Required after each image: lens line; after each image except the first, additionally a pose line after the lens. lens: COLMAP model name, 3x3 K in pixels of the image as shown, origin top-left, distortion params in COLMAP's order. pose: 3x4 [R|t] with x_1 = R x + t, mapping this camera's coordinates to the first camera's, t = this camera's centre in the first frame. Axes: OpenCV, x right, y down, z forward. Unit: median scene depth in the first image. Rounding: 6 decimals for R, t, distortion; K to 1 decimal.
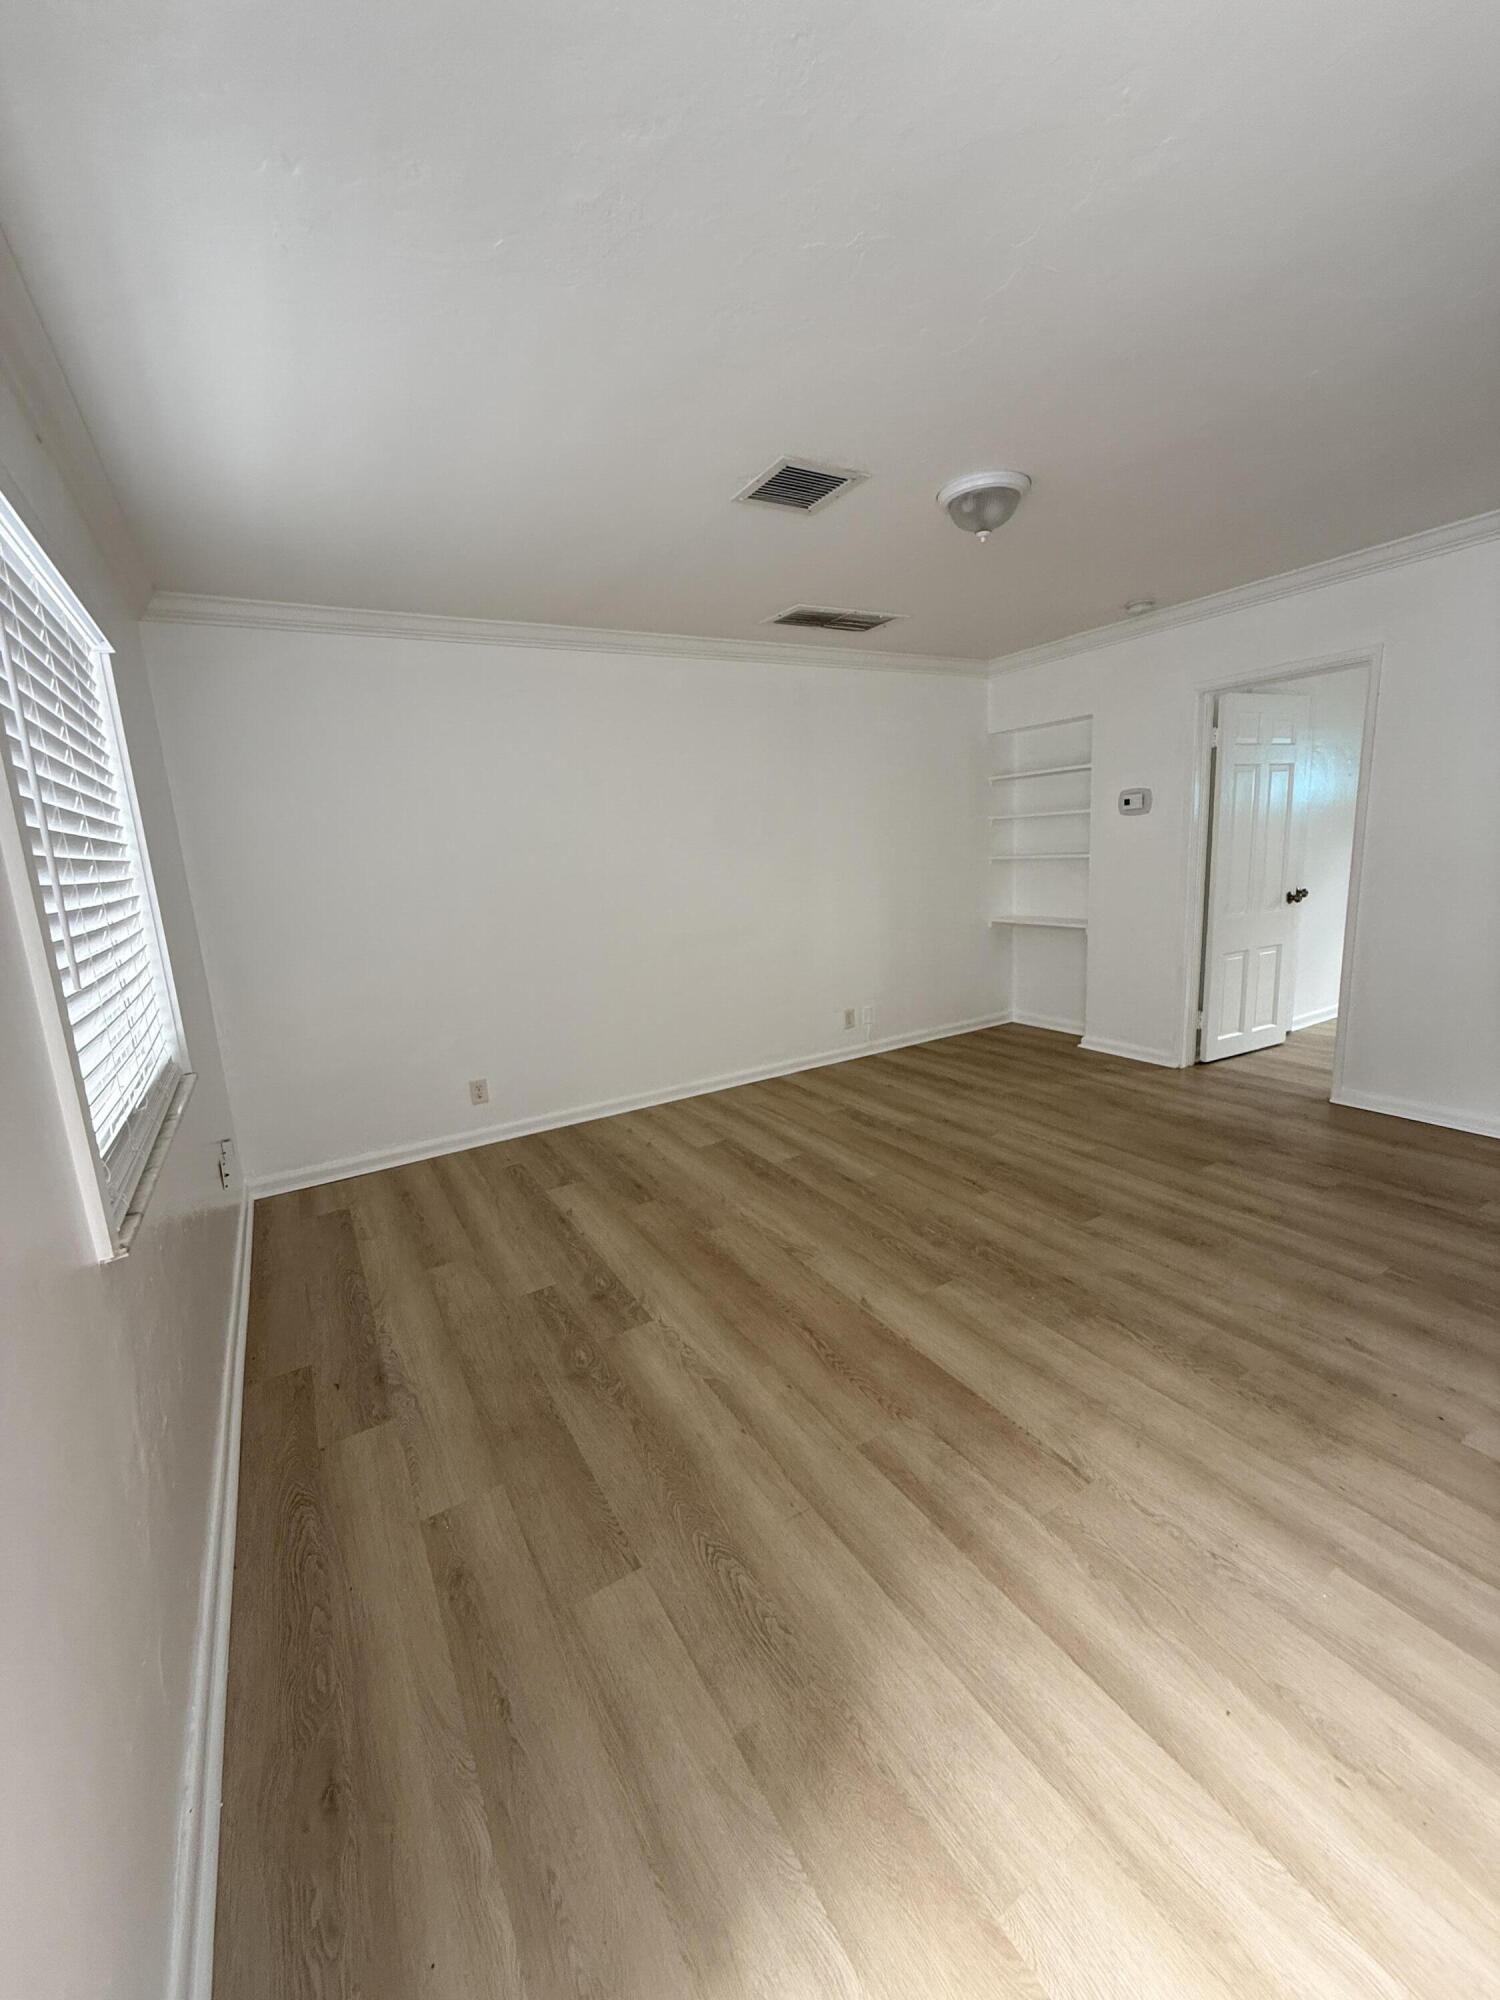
lens RADIAL K [[797.0, 0, 750.3], [0, 797.0, 994.5], [0, 0, 1]] dist [0.000602, 0.000029]
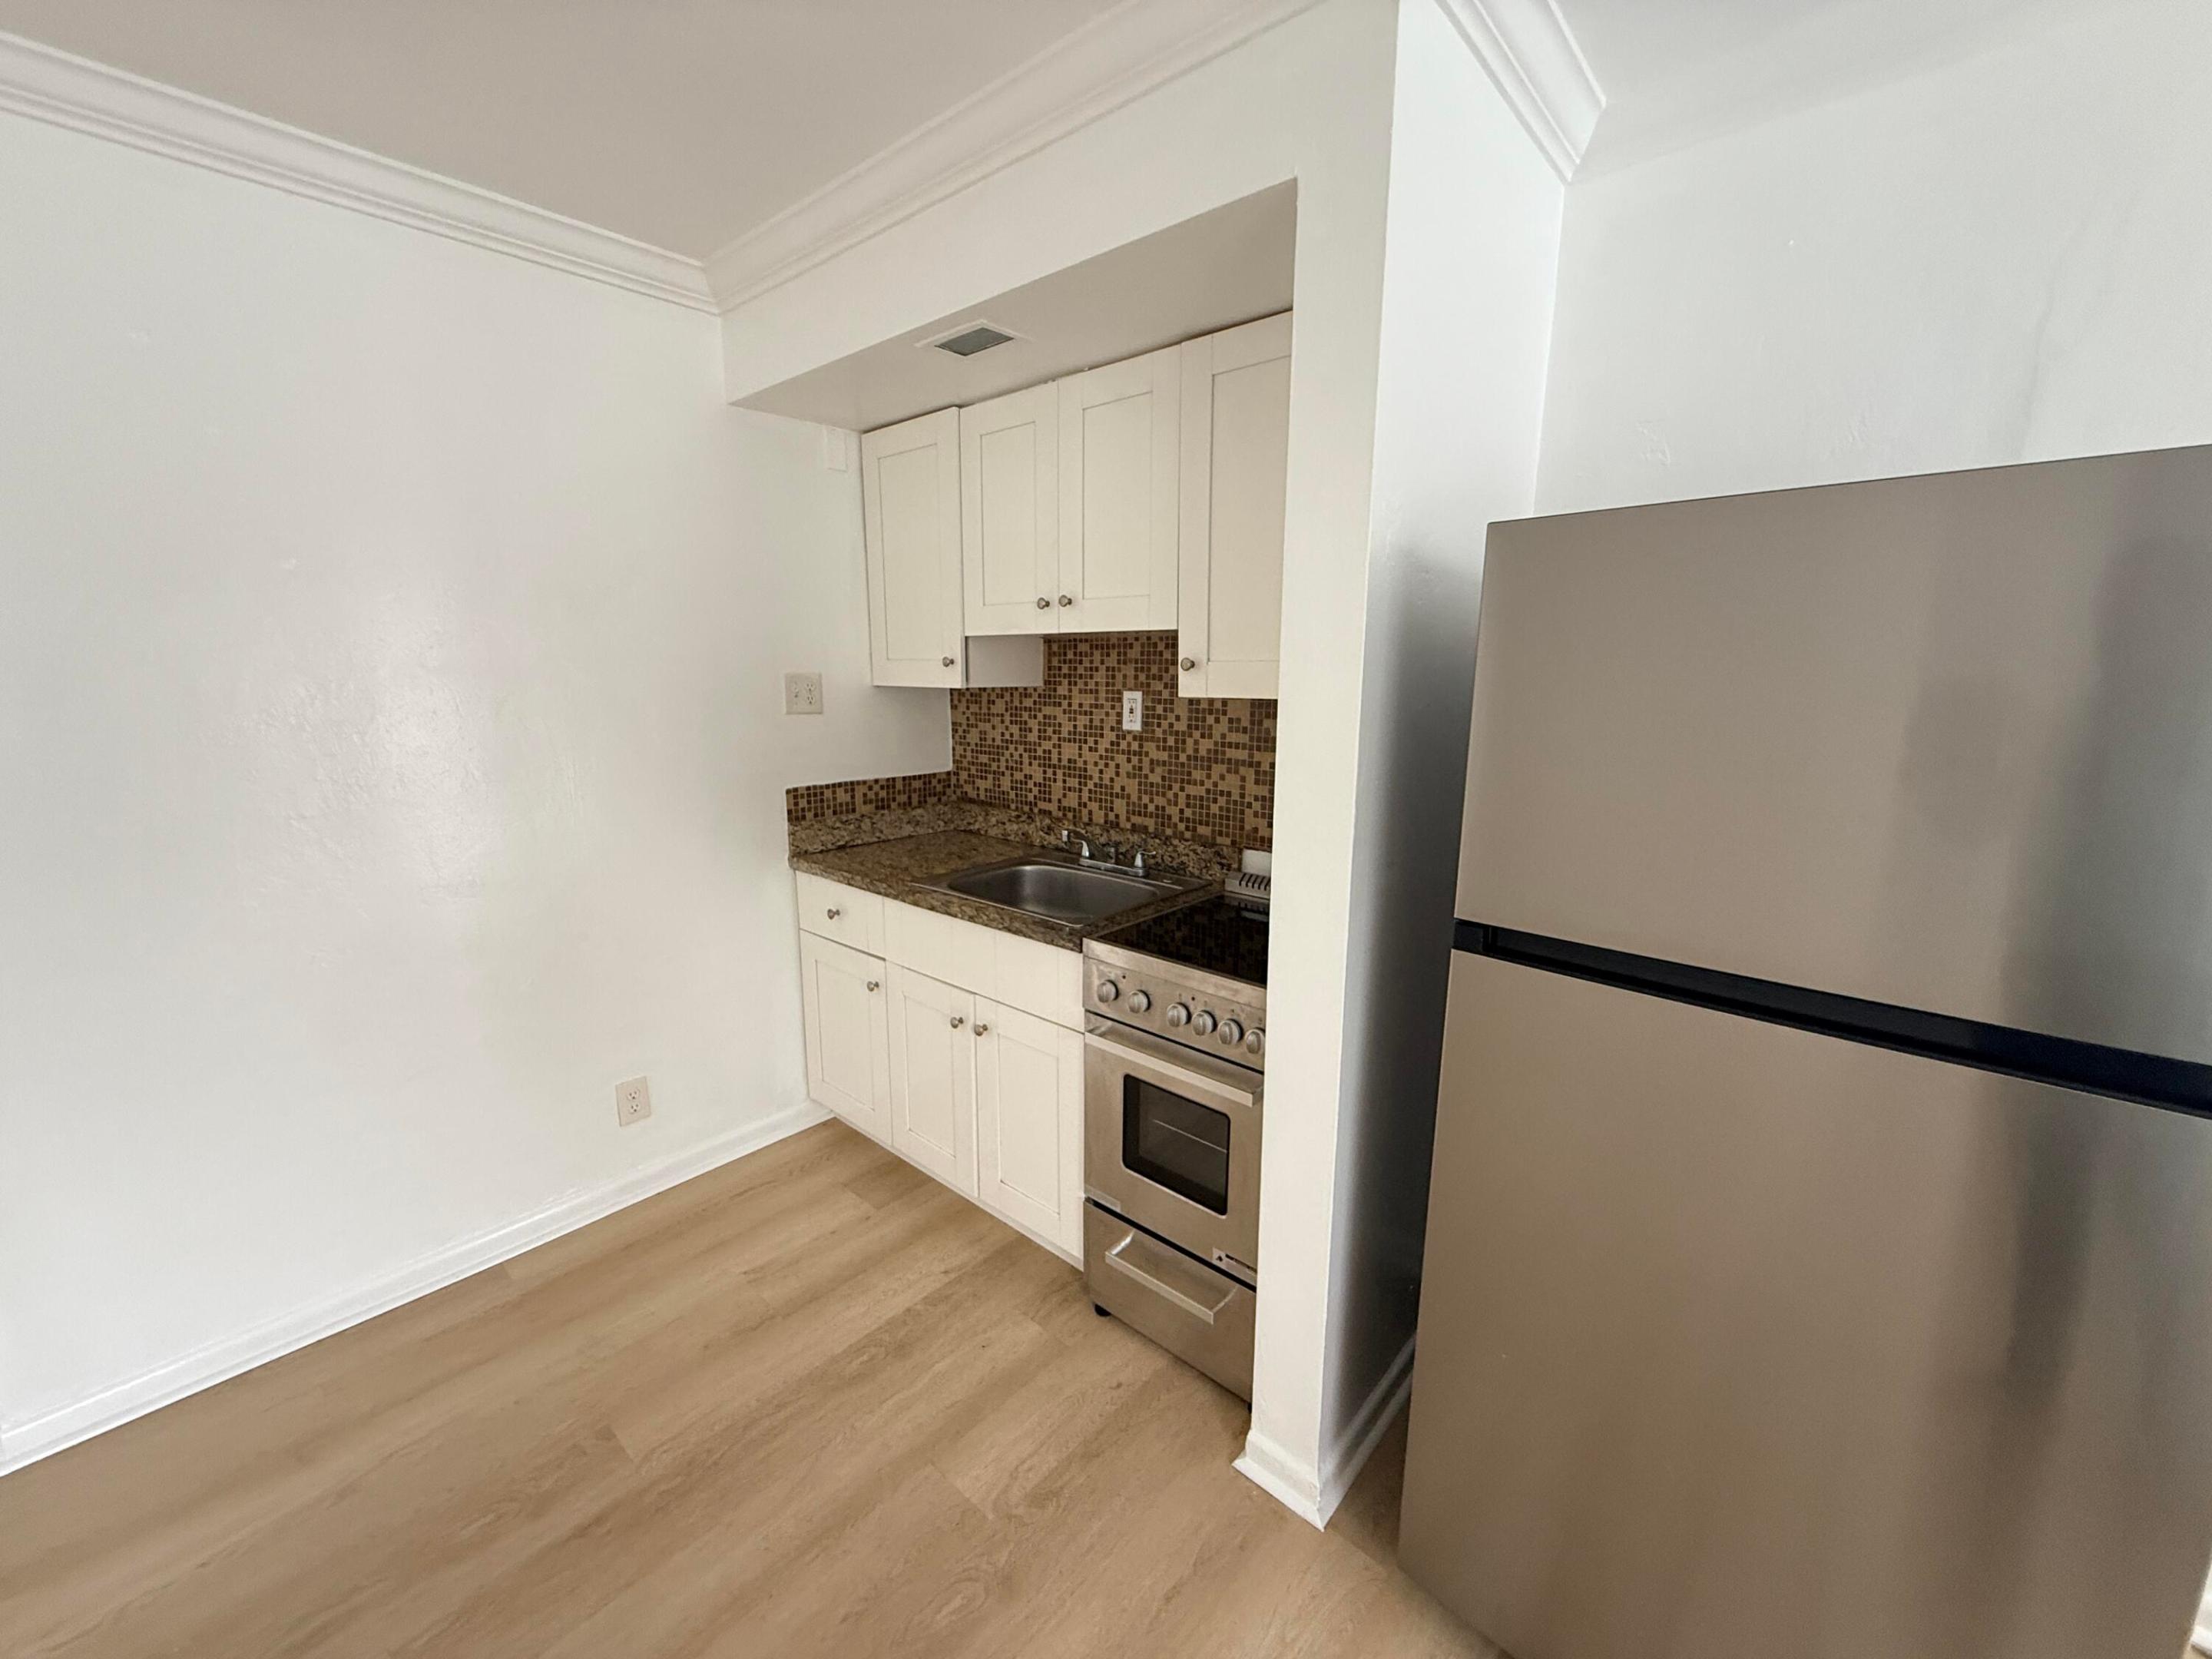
lens RADIAL K [[881.5, 0, 1102.7], [0, 881.5, 831.2], [0, 0, 1]] dist [0.000602, 0.000029]
pose [[-0.299480, -0.119057, 0.946645, 0.346683], [0.187326, 0.965535, 0.180695, -0.233177], [-0.935532, 0.231446, -0.266856, 0.897239]]
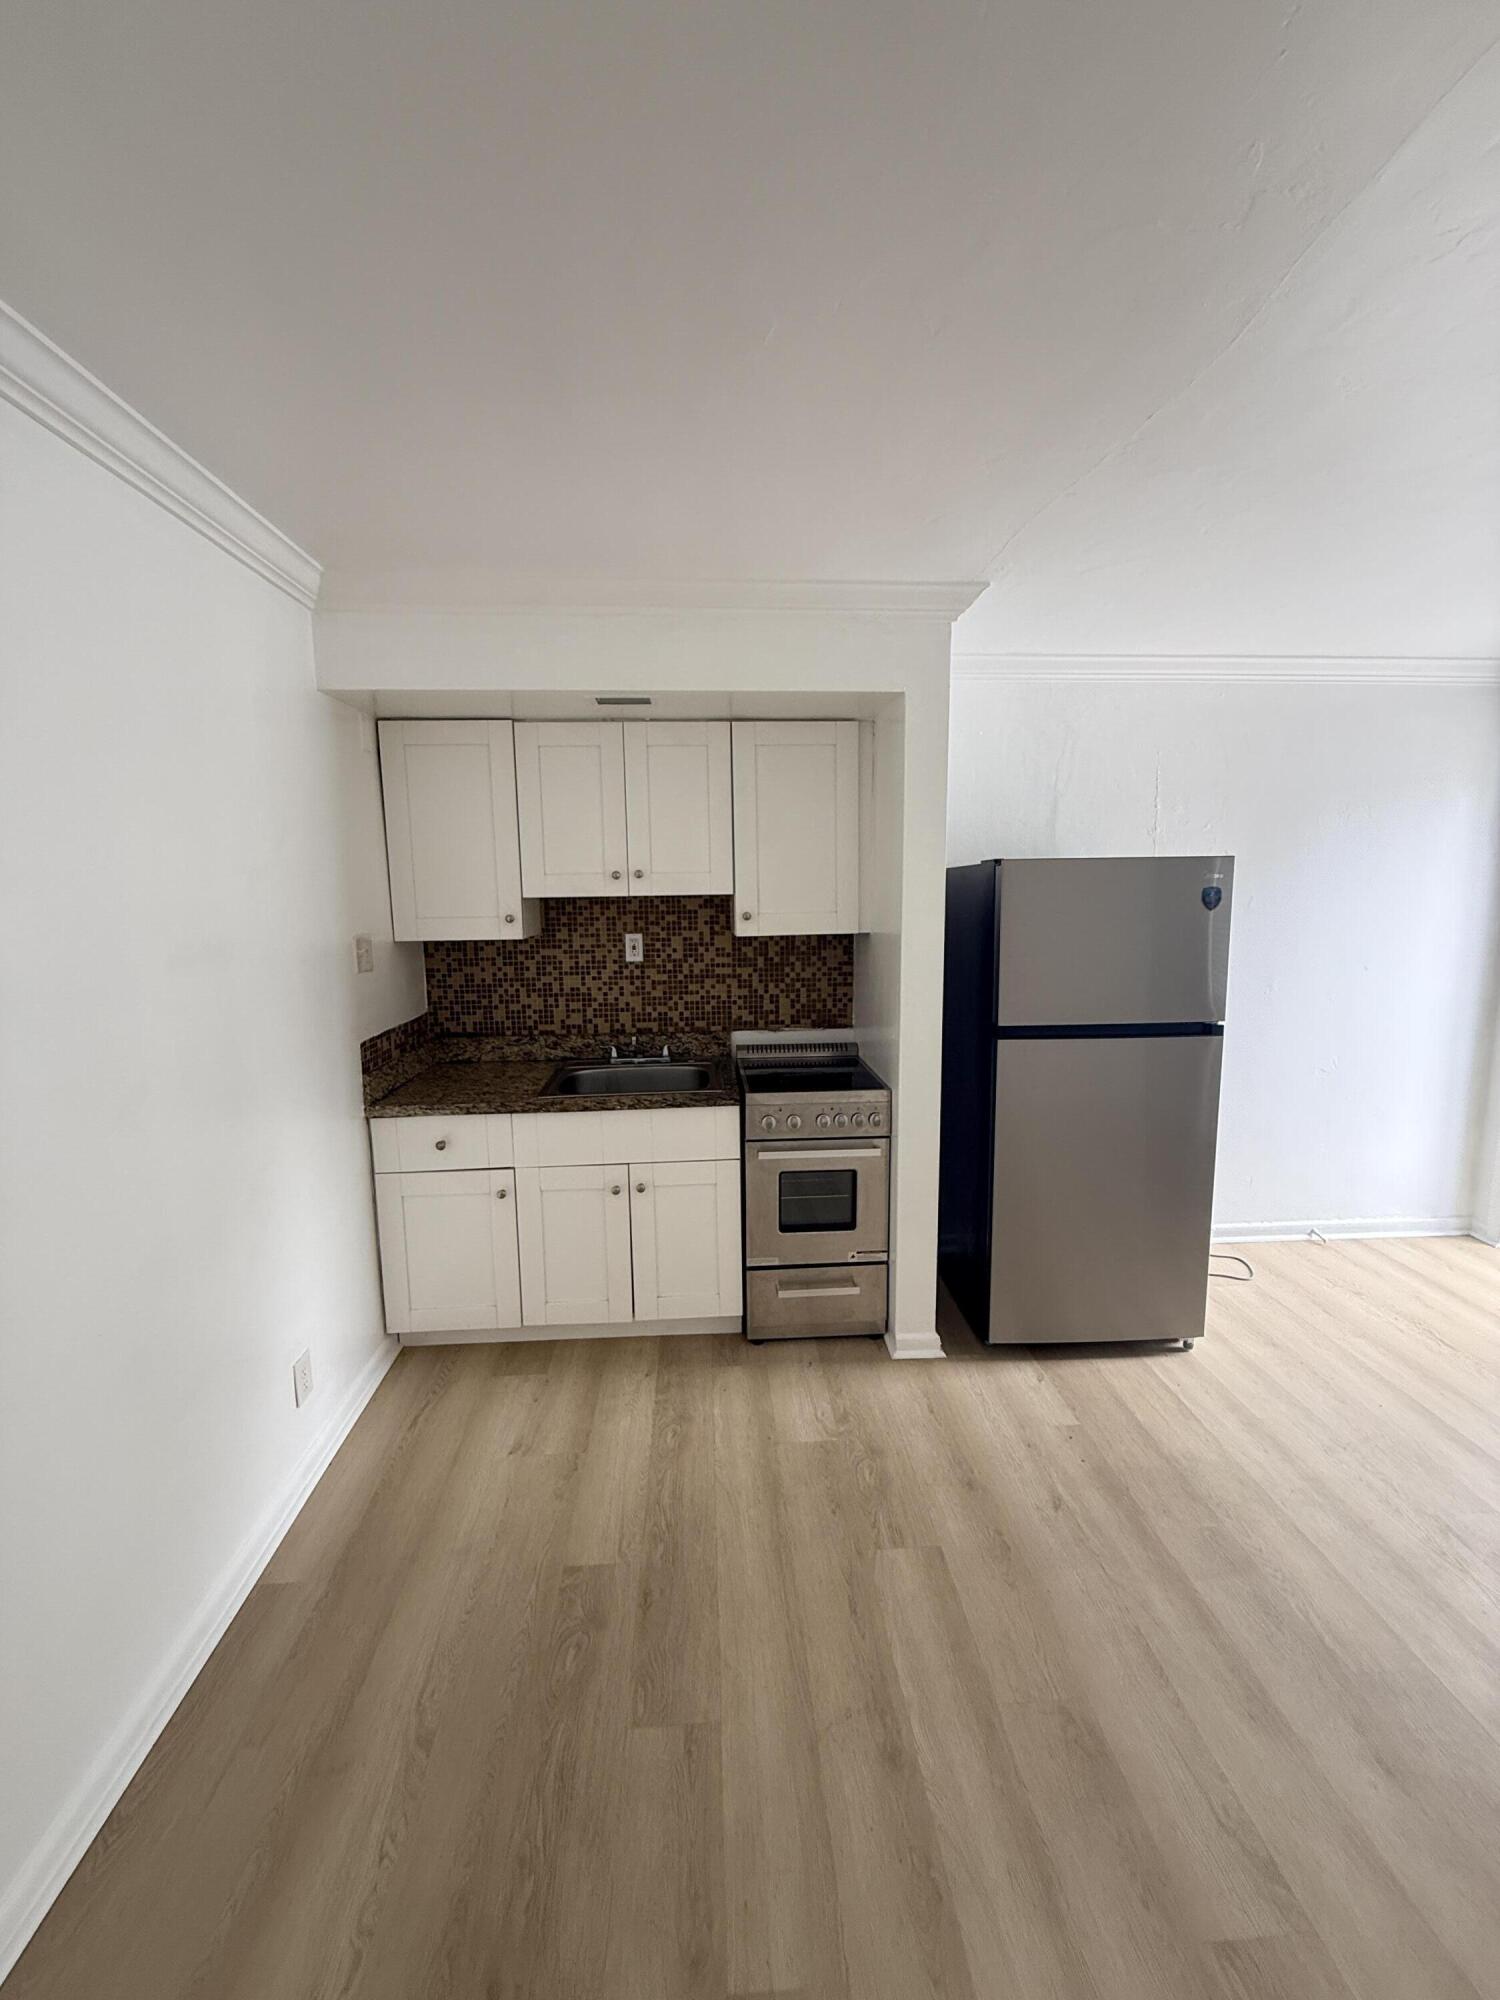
lens RADIAL K [[797.0, 0, 750.3], [0, 797.0, 994.5], [0, 0, 1]] dist [0.000602, 0.000029]
pose [[-0.887895, 0.007852, 0.459980, 0.576246], [0.148057, 0.951537, 0.269550, -0.436468], [-0.435571, 0.307435, -0.846027, 1.636337]]
